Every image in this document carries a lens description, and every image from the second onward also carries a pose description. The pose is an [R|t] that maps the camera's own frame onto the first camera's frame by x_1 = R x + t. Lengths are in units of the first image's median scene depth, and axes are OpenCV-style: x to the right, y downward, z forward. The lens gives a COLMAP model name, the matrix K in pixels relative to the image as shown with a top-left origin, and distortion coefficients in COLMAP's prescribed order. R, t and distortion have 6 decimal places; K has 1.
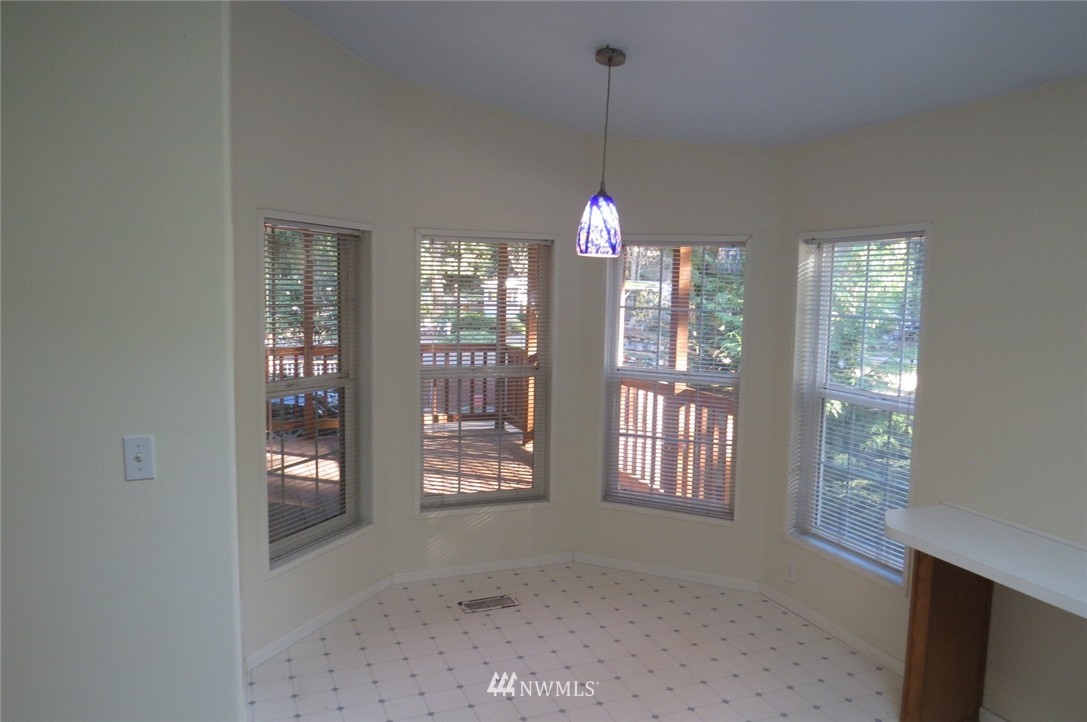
lens RADIAL K [[785.3, 0, 543.2], [0, 785.3, 356.0], [0, 0, 1]] dist [-0.007887, 0.002072]
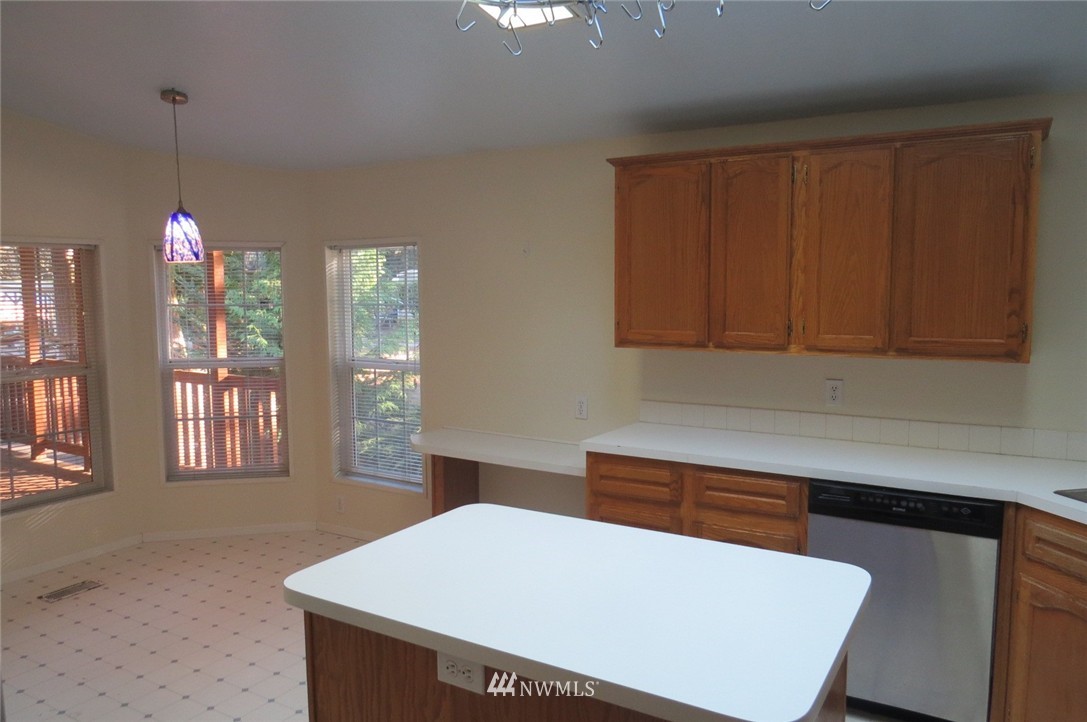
lens RADIAL K [[782.3, 0, 543.5], [0, 782.3, 361.0], [0, 0, 1]] dist [-0.090458, 0.002421]
pose [[0.799587, -0.079904, 0.595211, -0.148750], [0.070870, 0.996738, 0.038603, 0.013664], [-0.596354, 0.011316, 0.802641, -0.213015]]
